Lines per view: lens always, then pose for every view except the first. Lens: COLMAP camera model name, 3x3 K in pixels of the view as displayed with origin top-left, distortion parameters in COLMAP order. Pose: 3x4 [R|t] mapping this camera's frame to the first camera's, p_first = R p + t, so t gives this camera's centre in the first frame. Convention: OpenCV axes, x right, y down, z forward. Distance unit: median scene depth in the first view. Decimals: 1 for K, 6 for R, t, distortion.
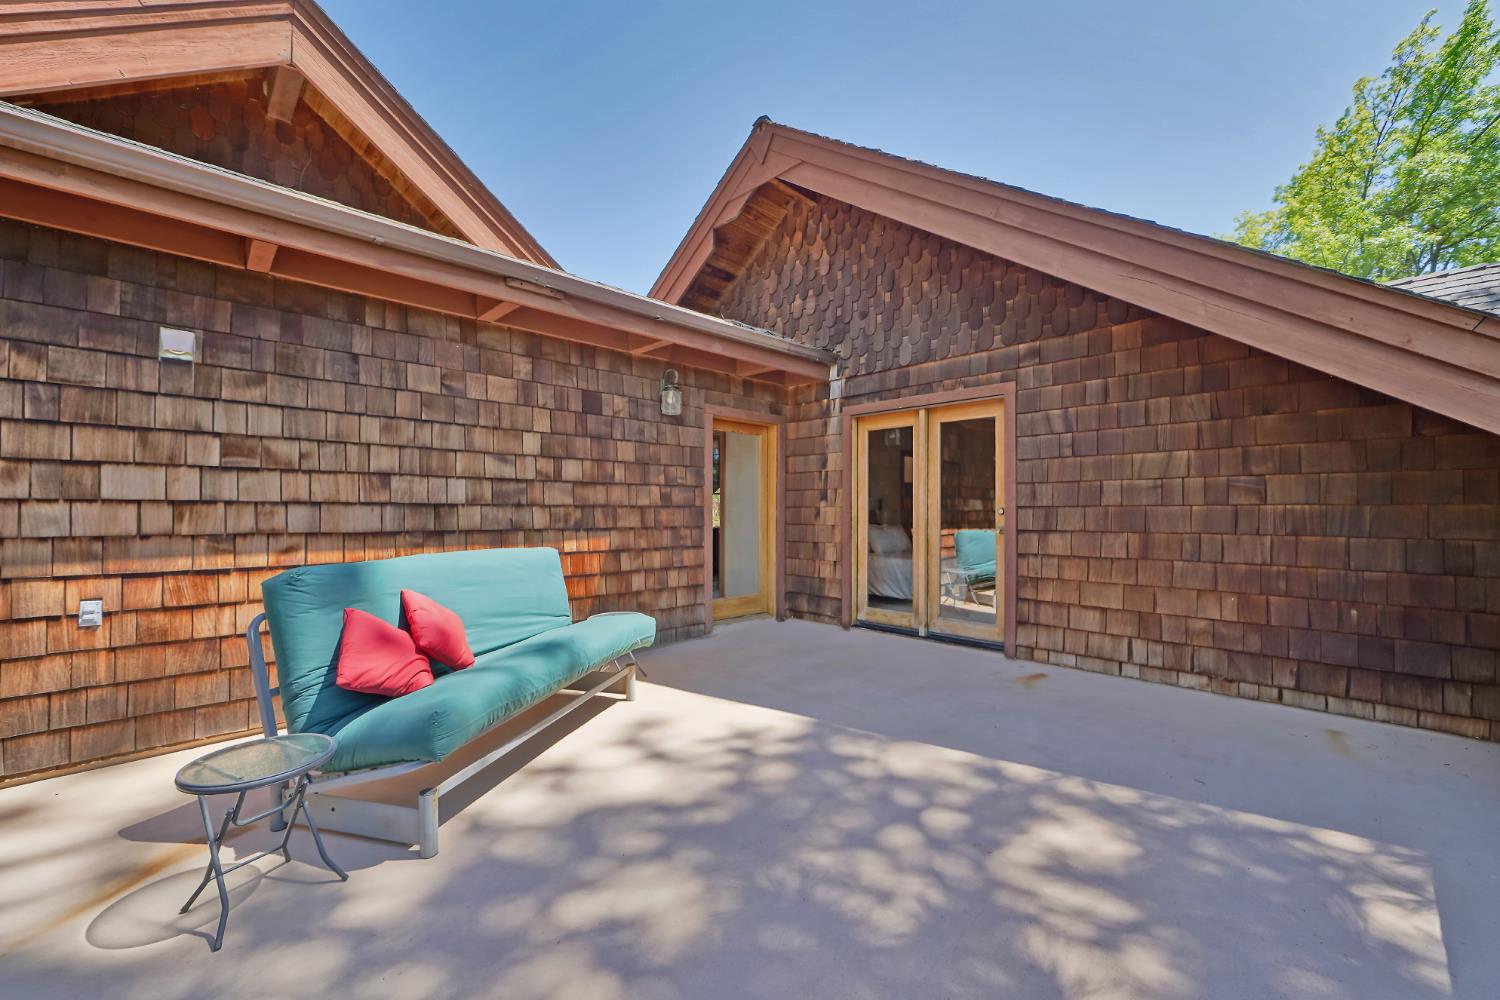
lens RADIAL K [[595.0, 0, 741.4], [0, 595.0, 504.7], [0, 0, 1]] dist [-0.002664, 0.000142]
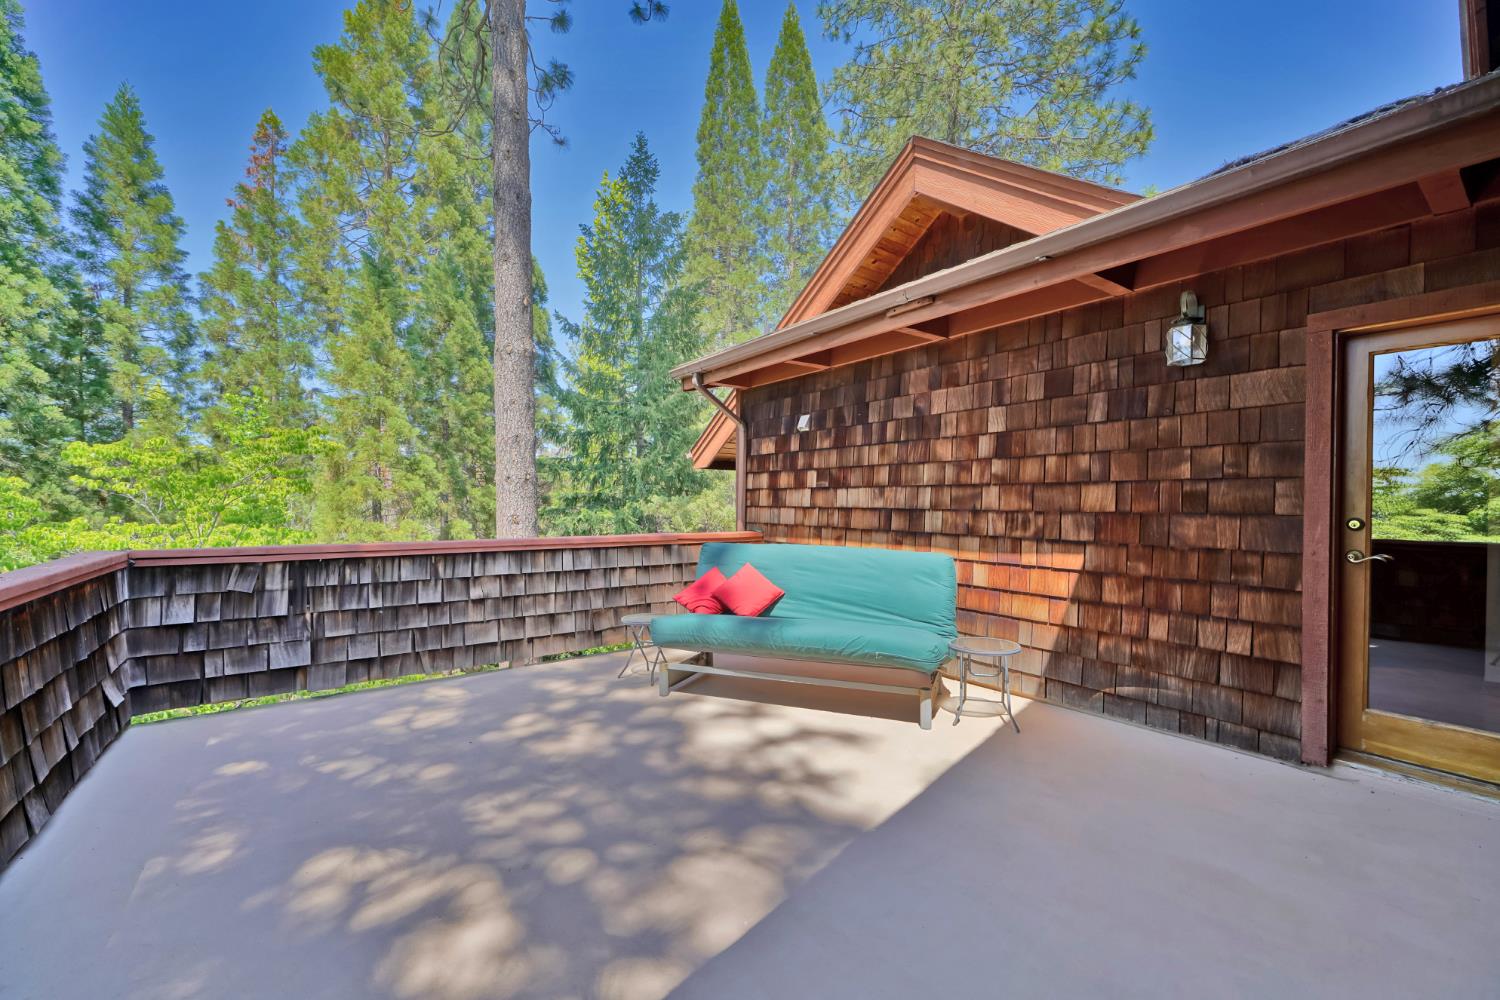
lens RADIAL K [[595.0, 0, 741.0], [0, 595.0, 504.8], [0, 0, 1]] dist [-0.002664, 0.000142]
pose [[-0.136988, 0.006422, -0.990552, 0.849586], [0.011370, 0.999923, 0.004911, -0.023514], [0.990508, -0.010590, -0.137050, 0.970148]]
